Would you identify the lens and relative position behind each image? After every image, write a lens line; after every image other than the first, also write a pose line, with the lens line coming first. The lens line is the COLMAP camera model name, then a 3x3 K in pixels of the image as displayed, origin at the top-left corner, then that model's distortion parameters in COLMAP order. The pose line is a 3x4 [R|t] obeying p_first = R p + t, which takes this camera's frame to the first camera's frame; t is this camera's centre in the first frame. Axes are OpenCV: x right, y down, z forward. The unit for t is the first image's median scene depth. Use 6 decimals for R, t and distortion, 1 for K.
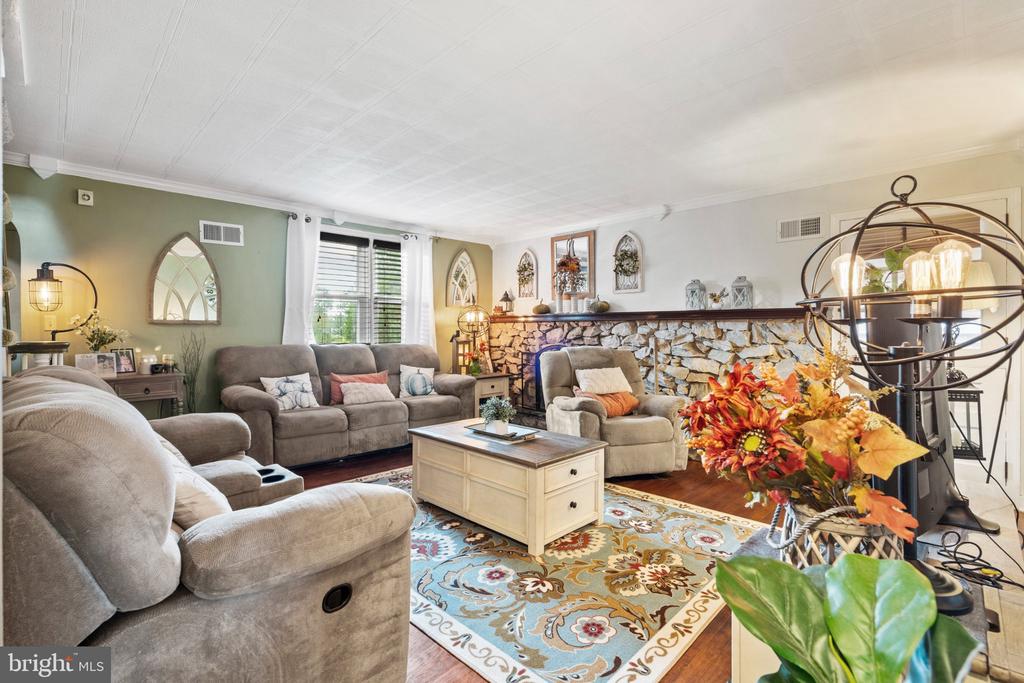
lens RADIAL K [[469.1, 0, 514.5], [0, 469.1, 330.6], [0, 0, 1]] dist [-0.003807, 0.001254]
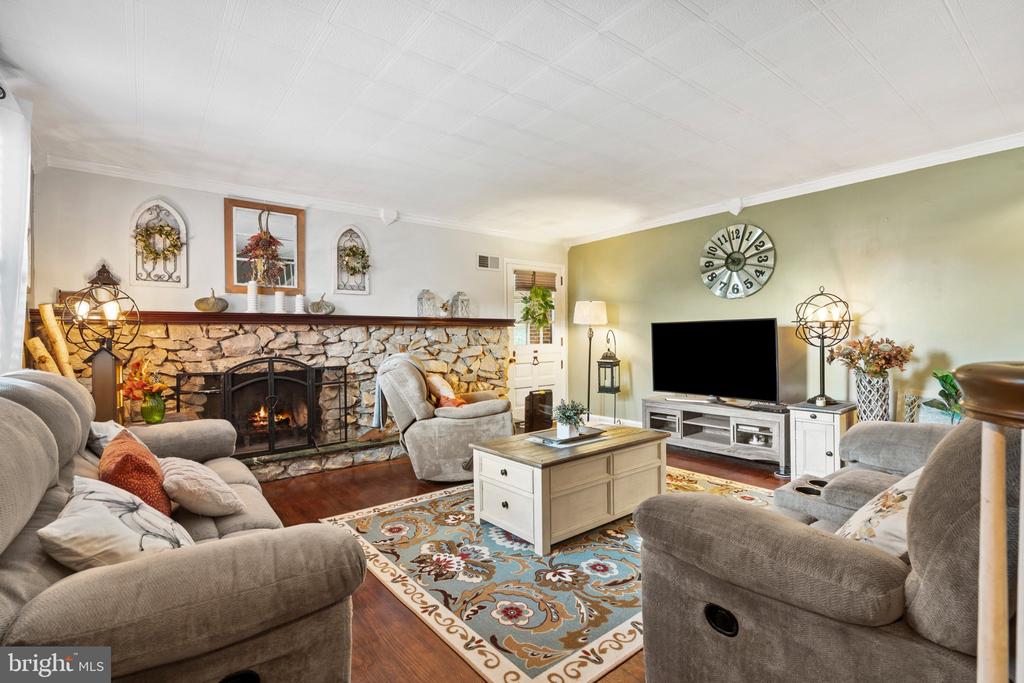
lens RADIAL K [[469.1, 0, 505.7], [0, 469.1, 340.7], [0, 0, 1]] dist [-0.003807, 0.001254]
pose [[0.128680, -0.011586, 0.991618, -0.756052], [0.010664, 0.999890, 0.010299, 0.002817], [-0.991629, 0.009249, 0.128789, 0.738851]]
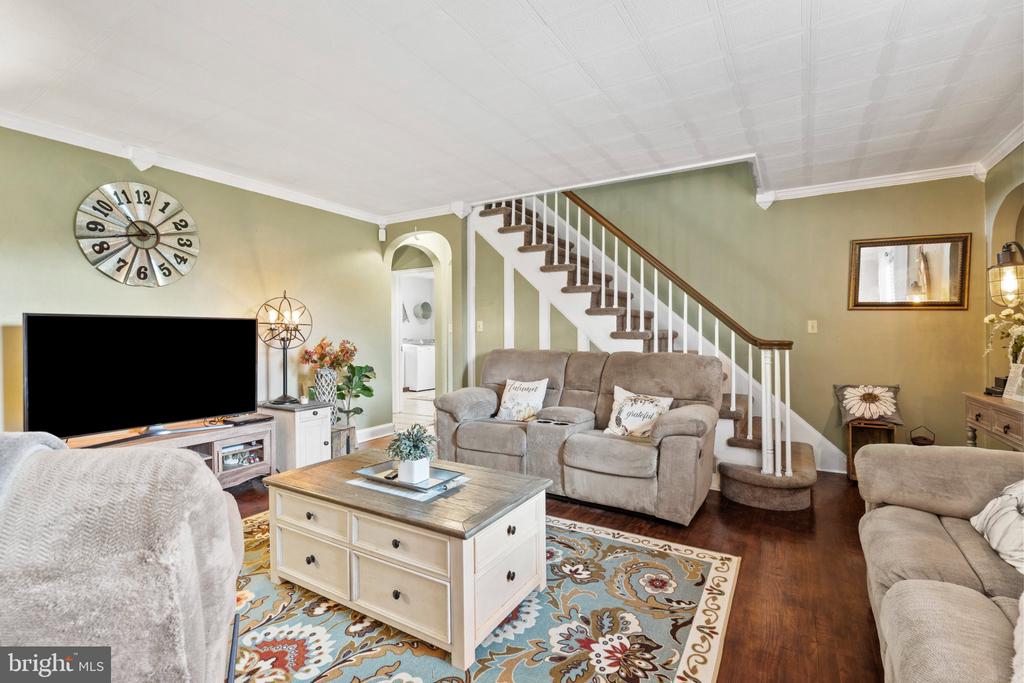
lens RADIAL K [[469.1, 0, 516.7], [0, 469.1, 337.7], [0, 0, 1]] dist [-0.003807, 0.001254]
pose [[-0.972216, 0.004171, -0.234048, -0.017203], [0.002552, 0.999971, 0.007221, 0.003340], [0.234071, 0.006423, -0.972198, 1.264132]]
